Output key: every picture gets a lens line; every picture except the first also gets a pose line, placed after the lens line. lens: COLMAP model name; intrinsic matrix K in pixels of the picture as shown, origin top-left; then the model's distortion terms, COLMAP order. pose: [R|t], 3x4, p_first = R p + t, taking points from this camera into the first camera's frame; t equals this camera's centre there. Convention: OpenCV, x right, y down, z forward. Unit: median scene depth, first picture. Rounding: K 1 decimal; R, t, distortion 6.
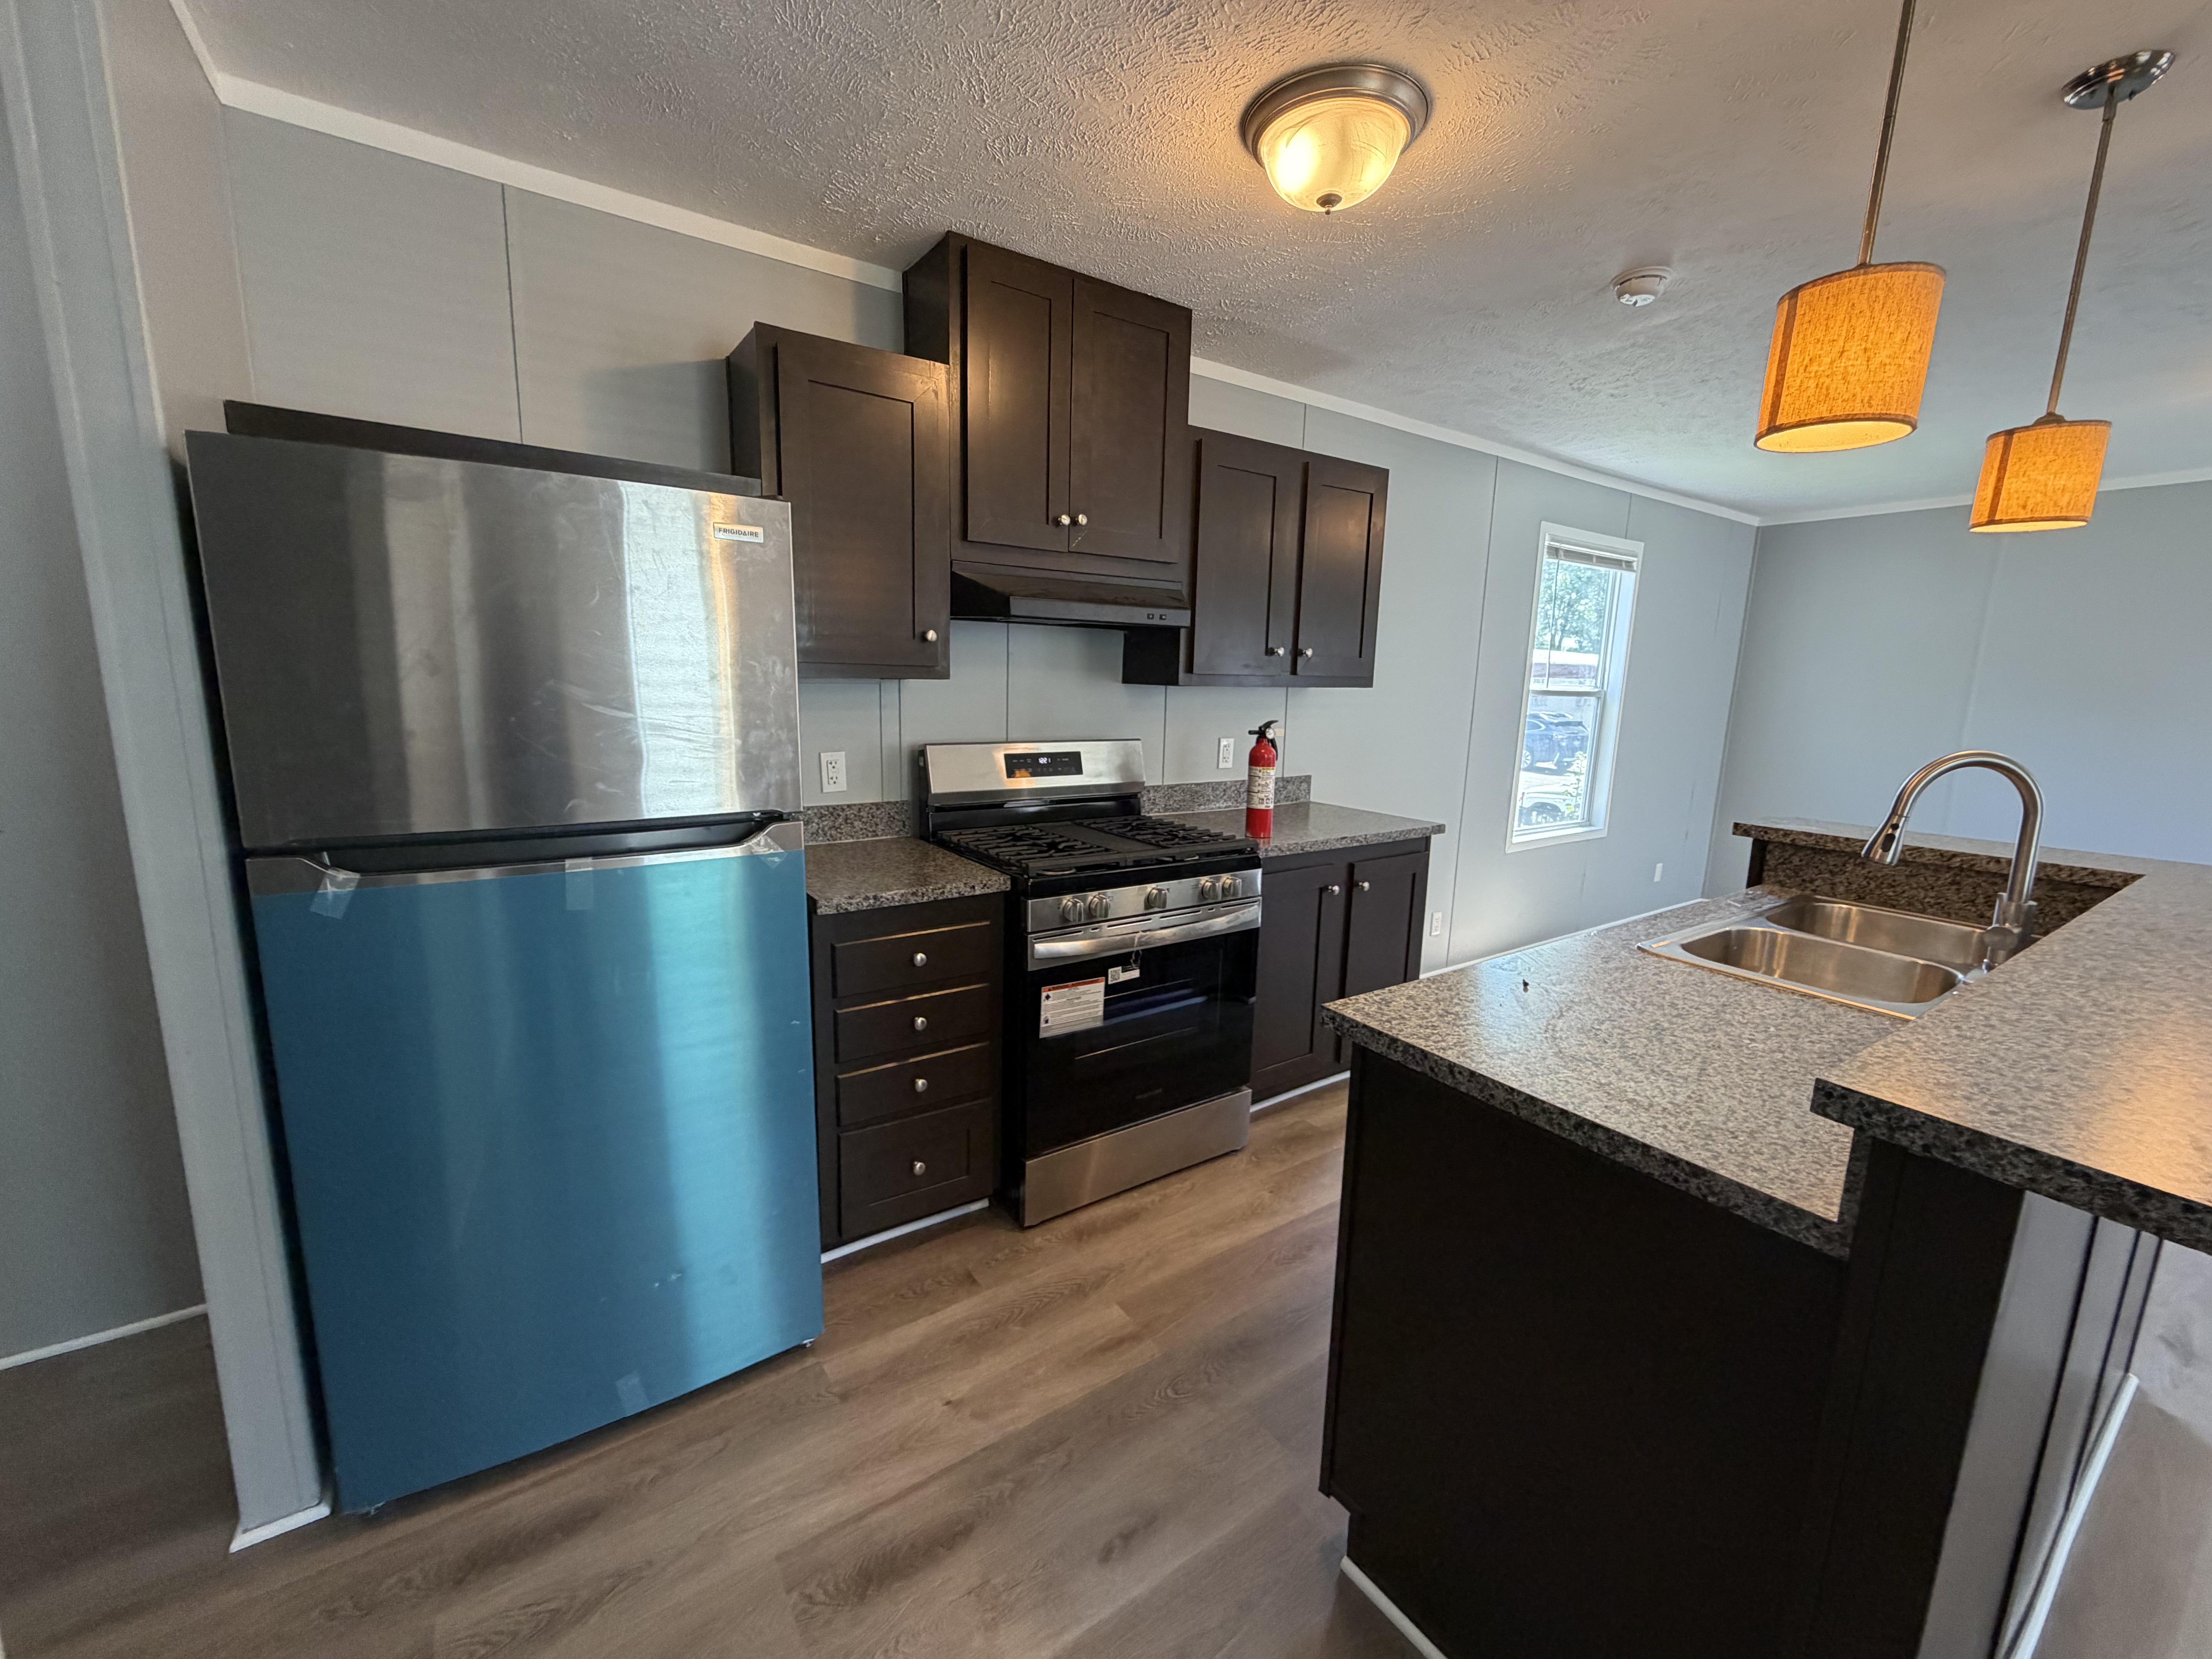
lens RADIAL K [[879.9, 0, 1106.0], [0, 879.9, 829.5], [0, 0, 1]] dist [-0.001406, -0.000007]
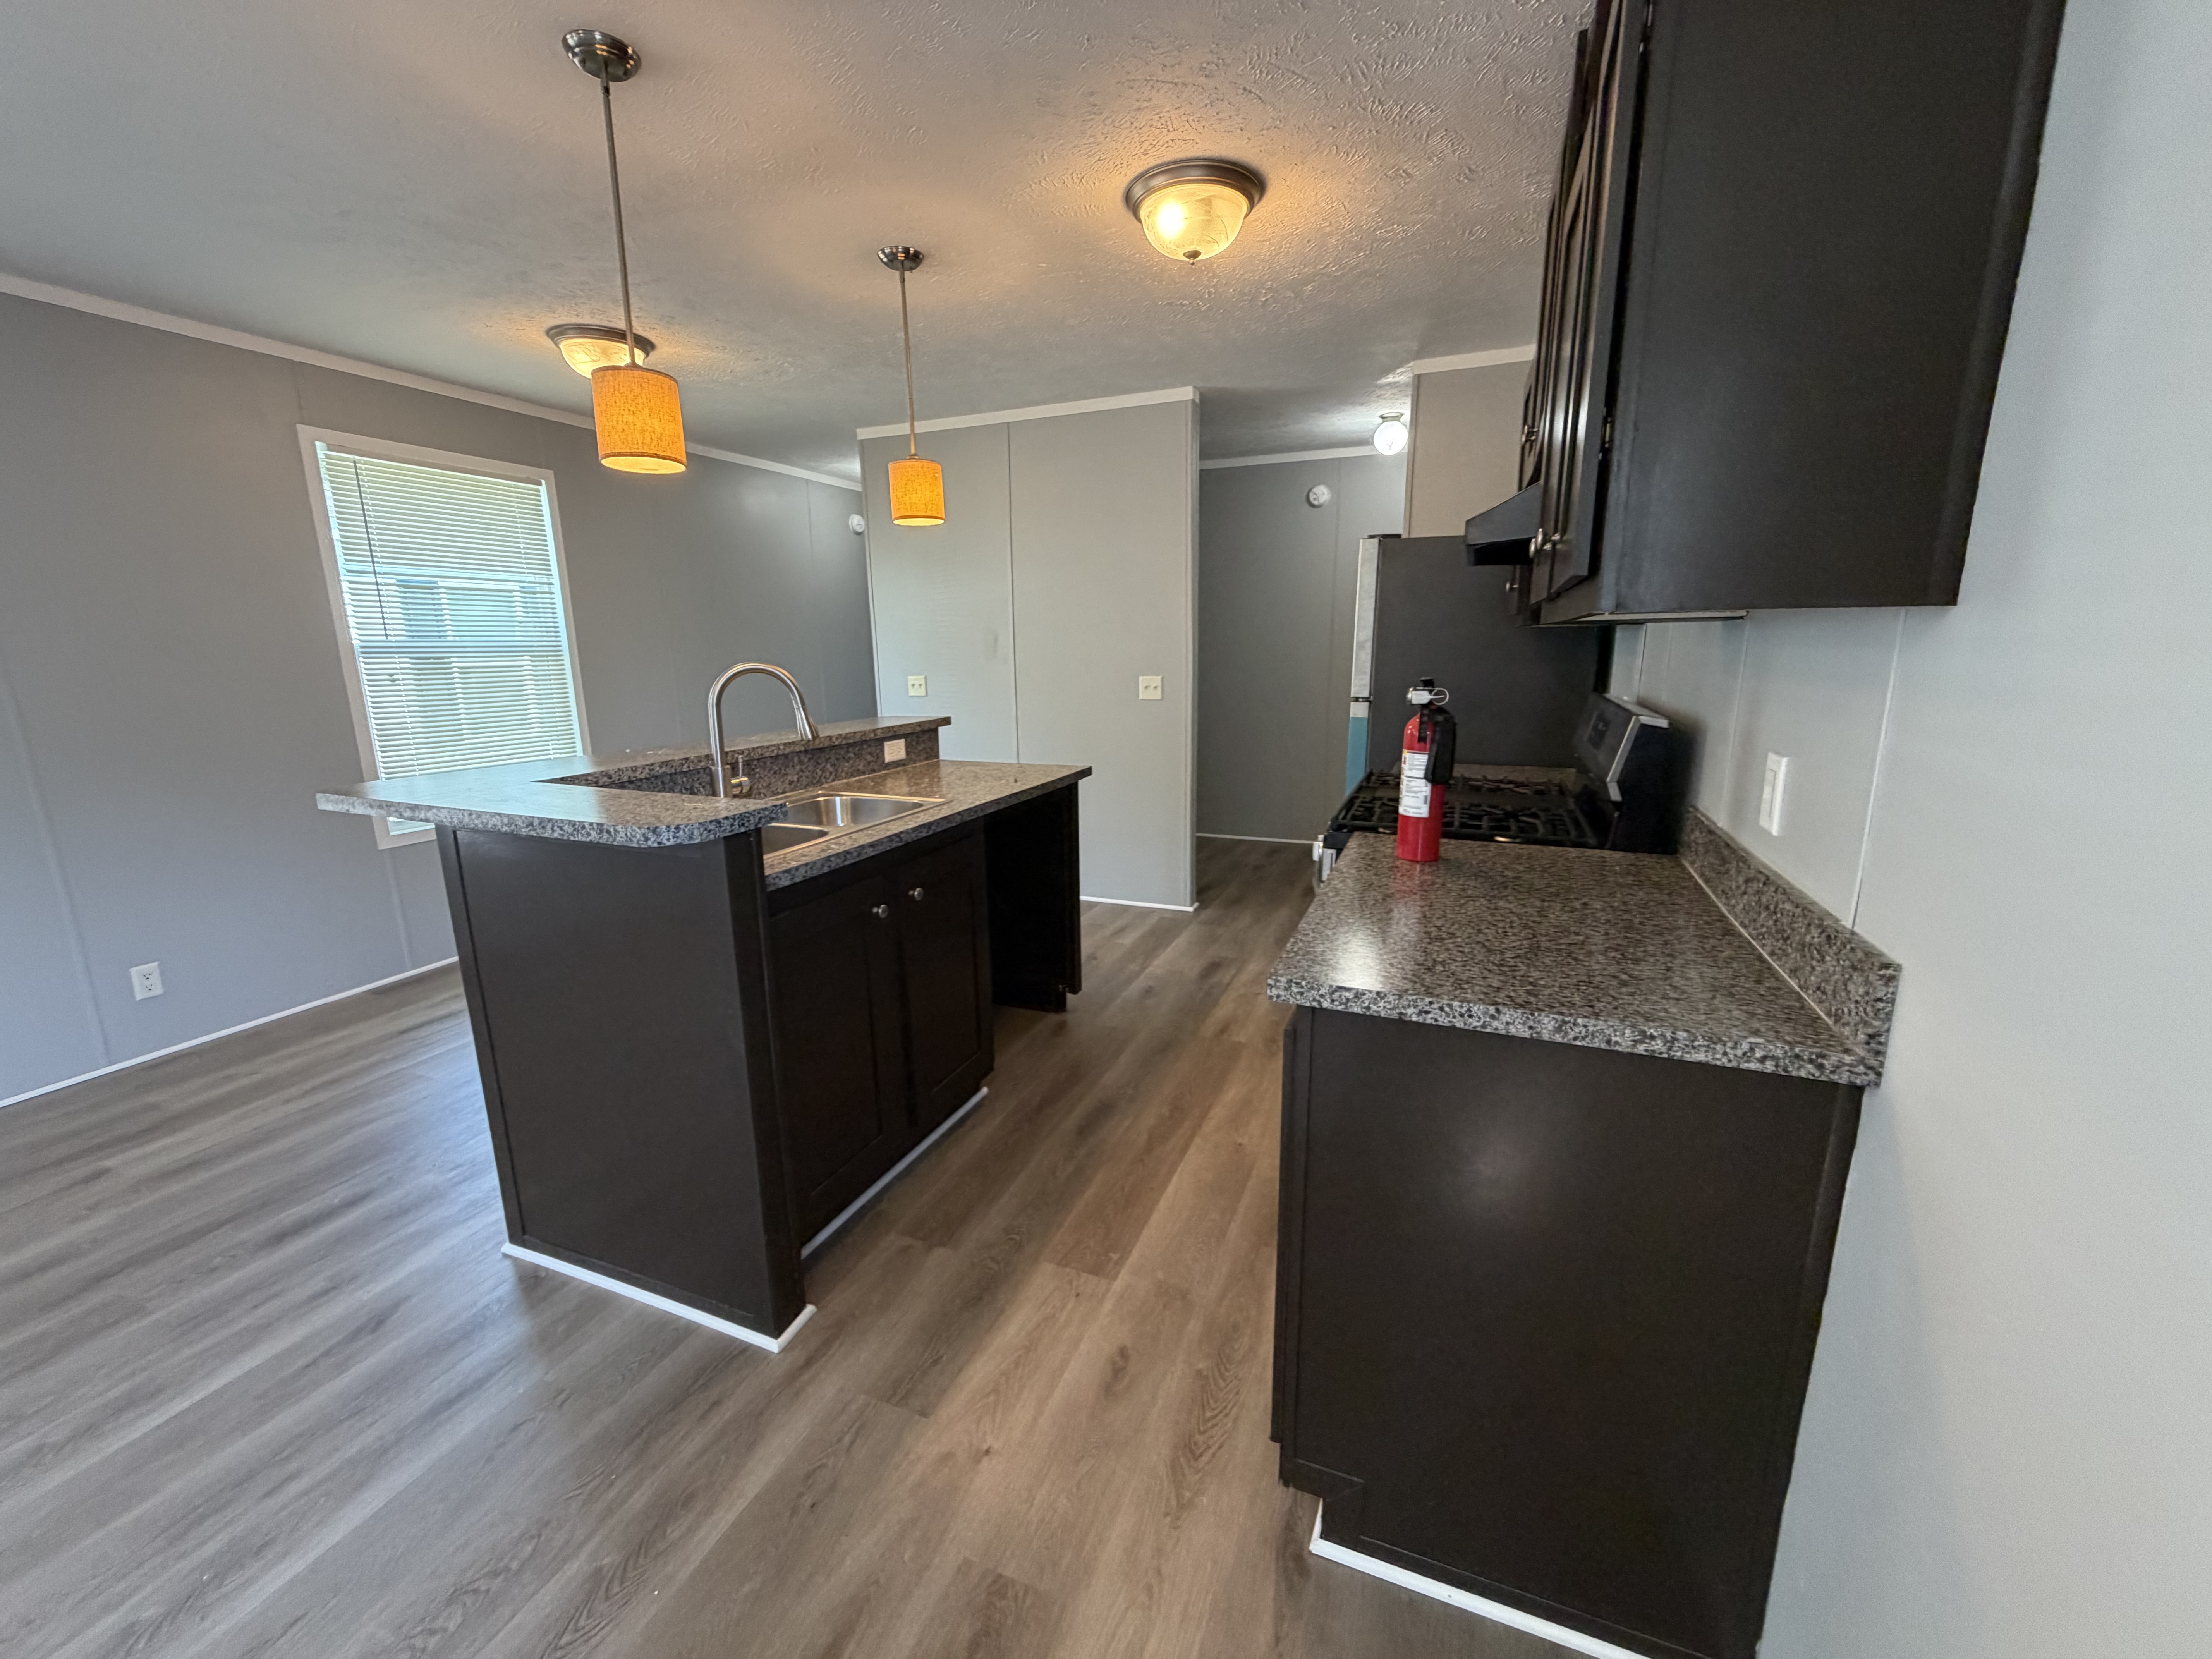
lens RADIAL K [[901.5, 0, 1107.1], [0, 901.5, 801.7], [0, 0, 1]] dist [0.106610, -0.056832]
pose [[-0.836968, 0.067526, -0.543069, 0.803650], [-0.119105, 0.946093, 0.301202, -0.227052], [0.534133, 0.316779, -0.783807, 1.533139]]
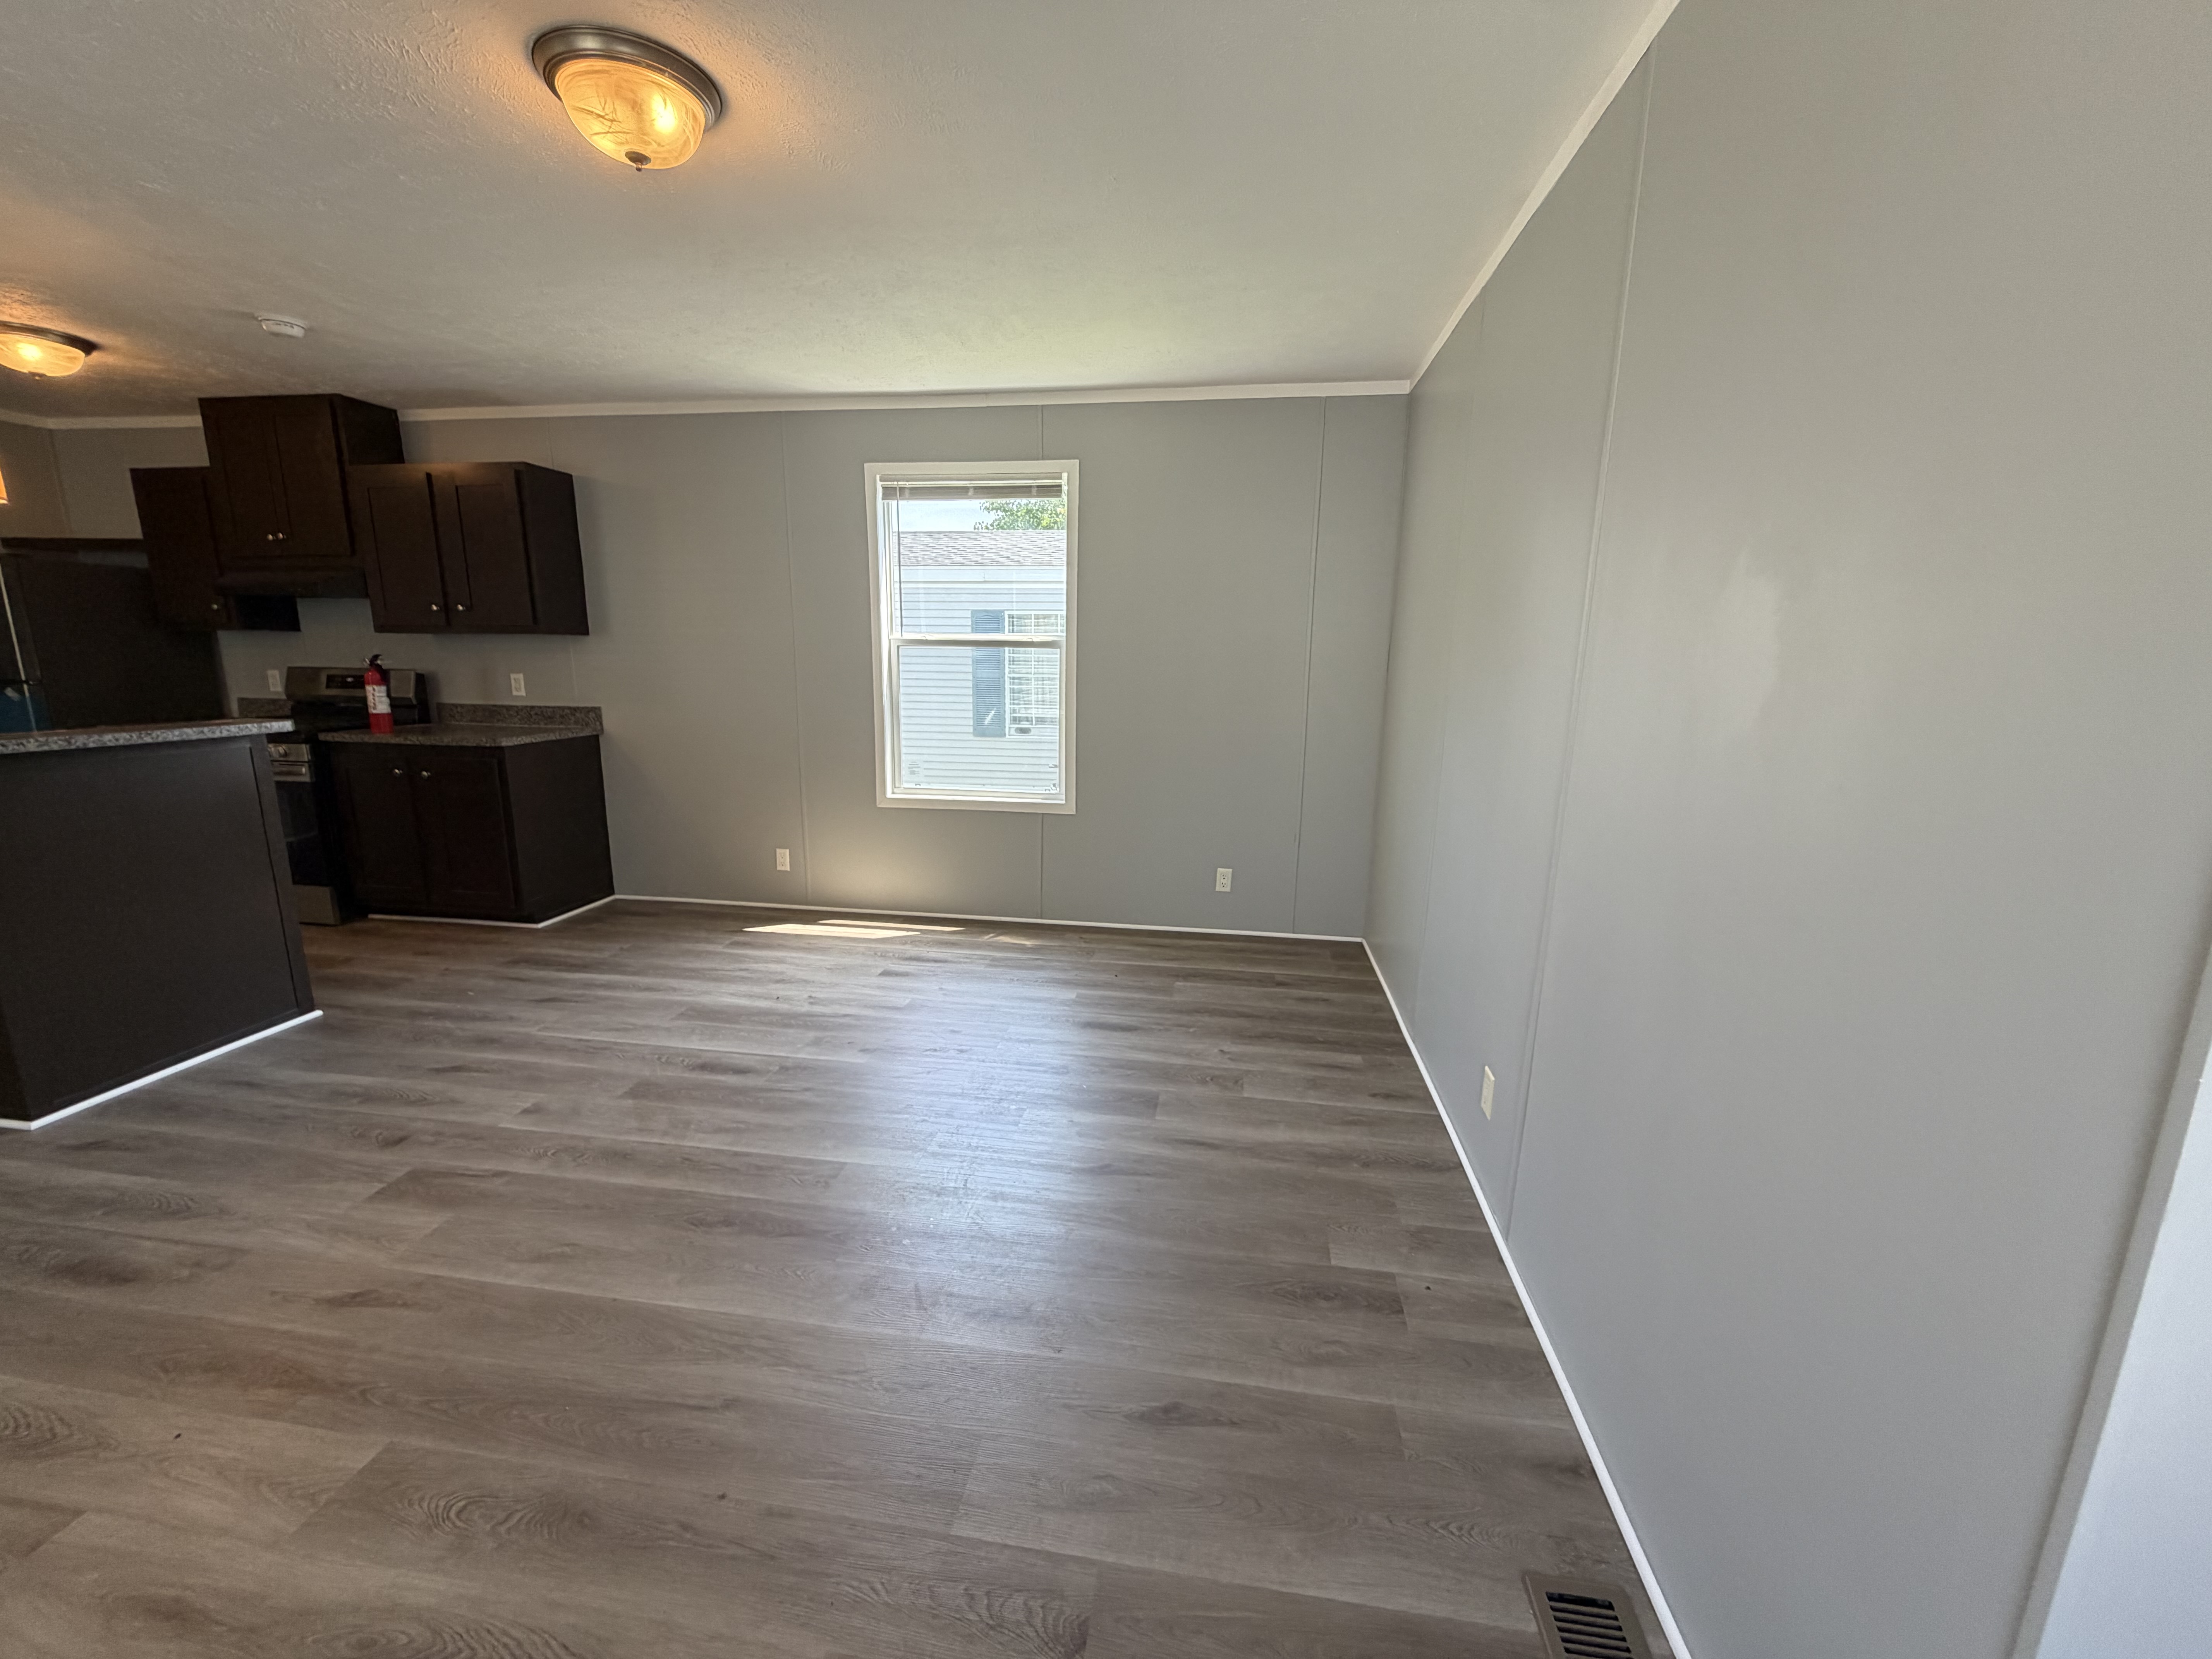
lens RADIAL K [[879.9, 0, 1106.0], [0, 879.9, 829.5], [0, 0, 1]] dist [-0.001406, -0.000007]
pose [[0.741724, 0.117708, -0.660296, 2.299431], [-0.111634, 0.992413, 0.051512, -0.046677], [0.661350, 0.035504, 0.749237, 0.766474]]
